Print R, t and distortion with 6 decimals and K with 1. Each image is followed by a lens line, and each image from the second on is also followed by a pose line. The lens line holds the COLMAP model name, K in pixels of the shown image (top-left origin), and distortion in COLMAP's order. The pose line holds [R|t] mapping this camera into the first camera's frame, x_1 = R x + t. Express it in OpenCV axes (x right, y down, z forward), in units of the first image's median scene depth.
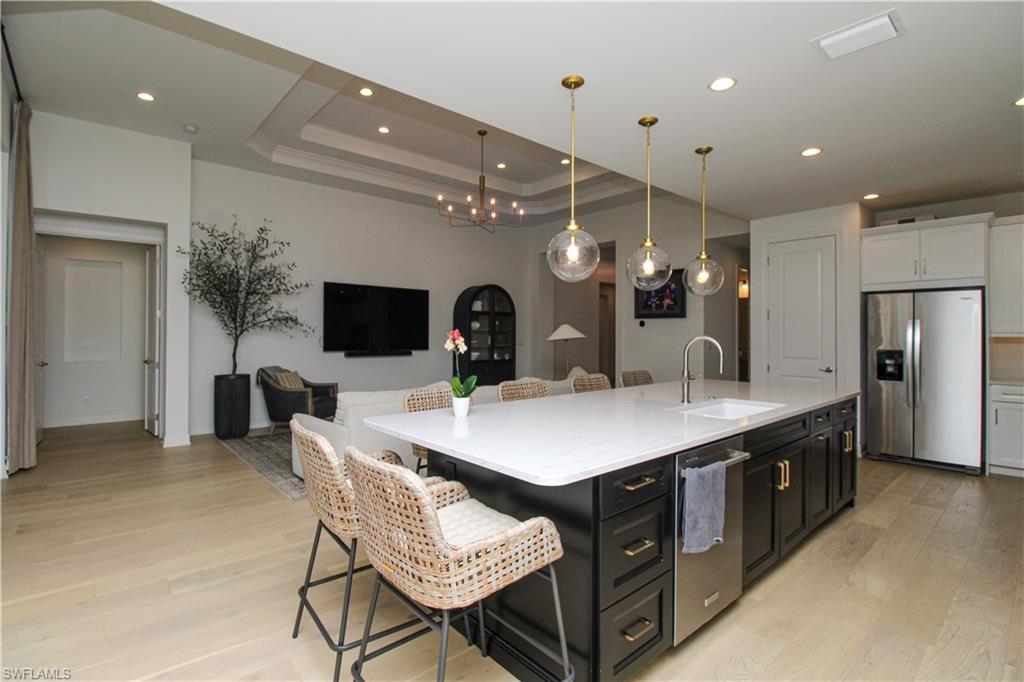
lens RADIAL K [[482.3, 0, 512.9], [0, 482.3, 334.6], [0, 0, 1]] dist [0.001732, -0.003813]
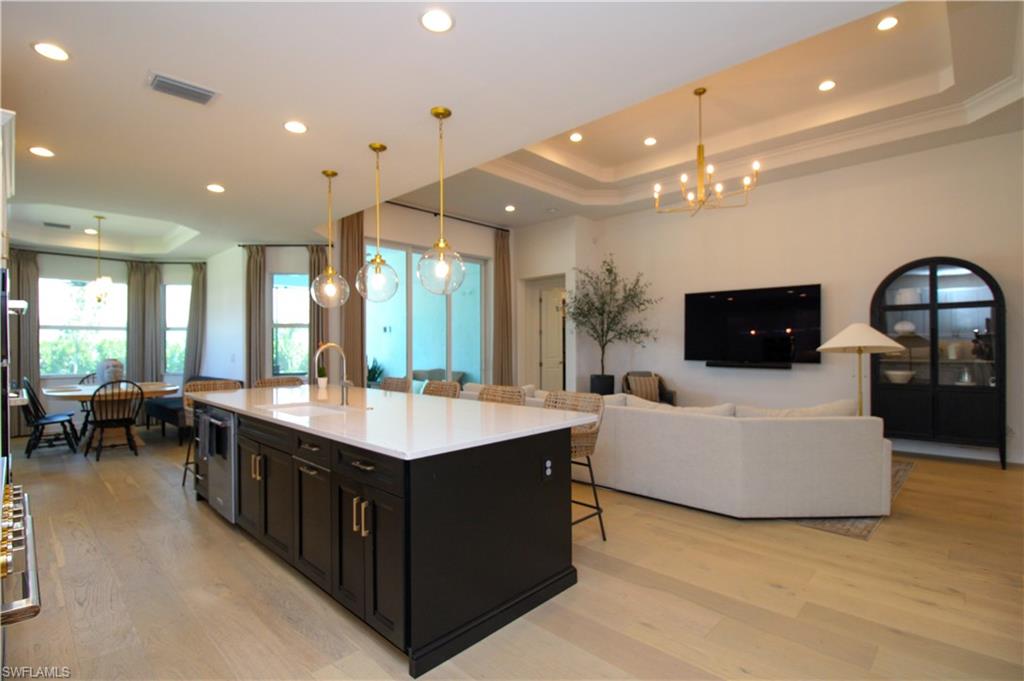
lens RADIAL K [[482.3, 0, 511.4], [0, 482.3, 345.5], [0, 0, 1]] dist [0.001732, -0.003813]
pose [[0.079668, -0.006984, -0.996797, 0.635834], [0.005528, 0.999963, -0.006565, 0.007461], [0.996806, -0.004987, 0.079704, 0.552757]]
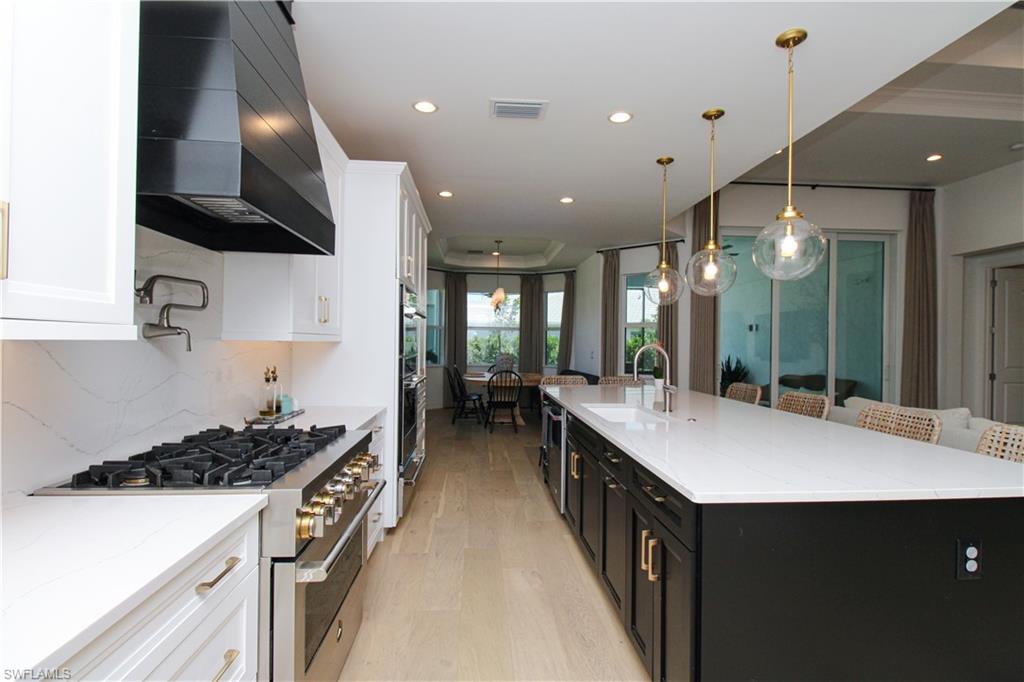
lens RADIAL K [[482.3, 0, 509.9], [0, 482.3, 344.4], [0, 0, 1]] dist [0.001732, -0.003813]
pose [[-0.607942, -0.010850, -0.793907, 0.585211], [-0.014071, 0.999897, -0.002891, 0.005752], [0.793857, 0.009413, -0.608032, 0.570036]]
